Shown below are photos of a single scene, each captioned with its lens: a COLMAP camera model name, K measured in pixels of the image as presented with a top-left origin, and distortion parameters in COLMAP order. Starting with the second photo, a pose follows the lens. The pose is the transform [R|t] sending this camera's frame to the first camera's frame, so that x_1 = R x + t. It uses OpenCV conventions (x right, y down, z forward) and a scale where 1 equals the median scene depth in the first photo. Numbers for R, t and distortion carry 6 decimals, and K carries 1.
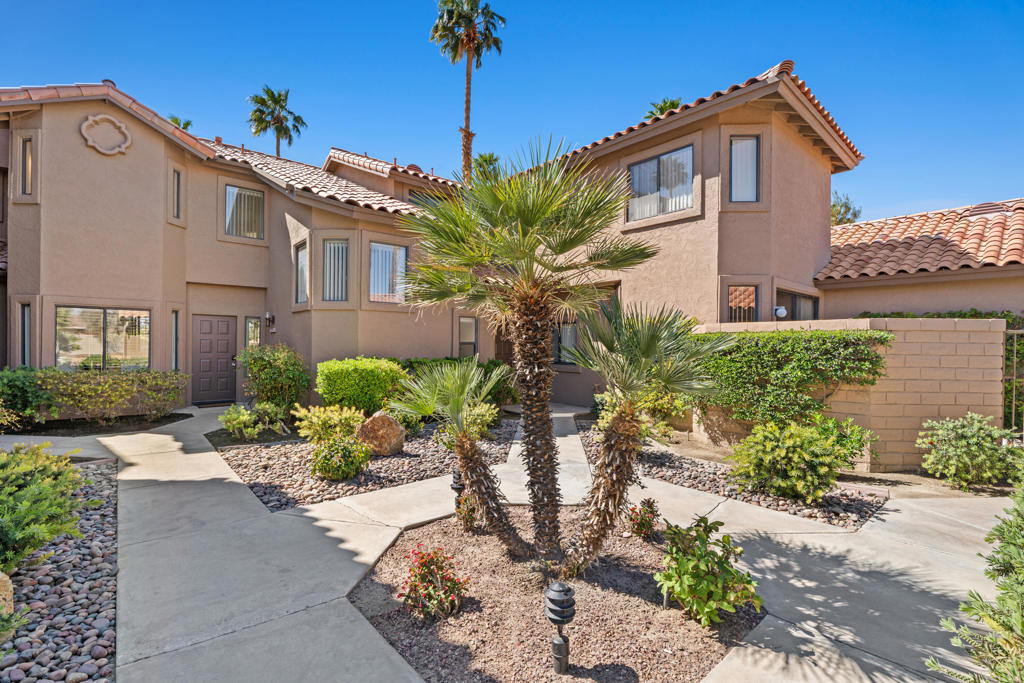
lens RADIAL K [[461.3, 0, 510.0], [0, 461.3, 343.5], [0, 0, 1]] dist [0.002197, 0.000128]
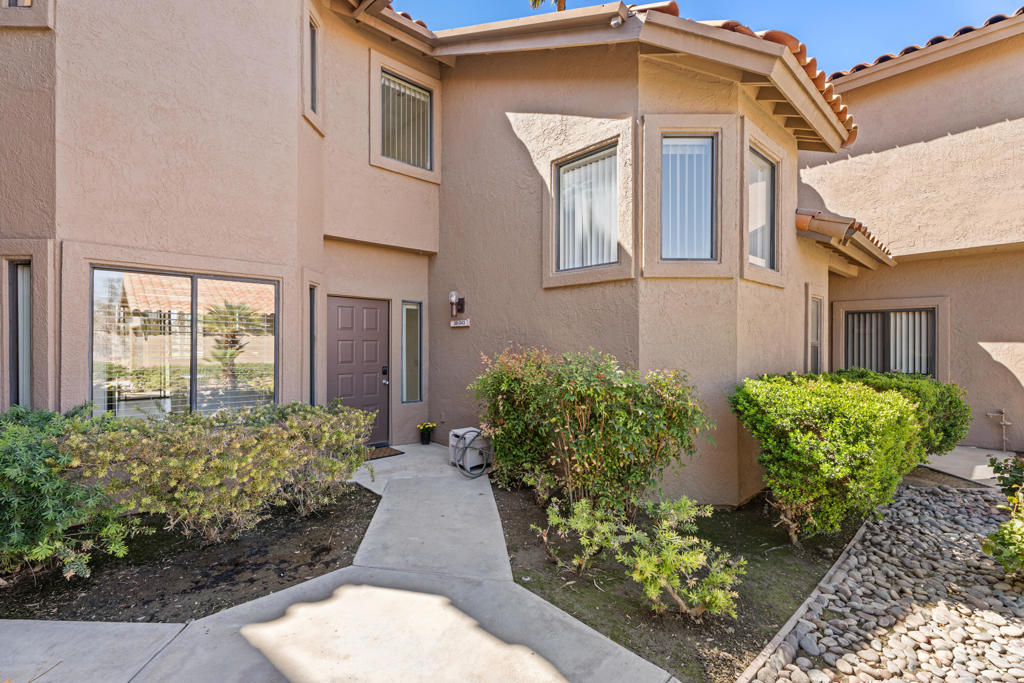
lens RADIAL K [[461.3, 0, 542.9], [0, 461.3, 344.7], [0, 0, 1]] dist [0.002197, 0.000128]
pose [[0.998161, -0.005091, 0.060399, -0.575593], [0.004816, 0.999977, 0.004702, -0.005480], [-0.060422, -0.004402, 0.998163, 0.528124]]
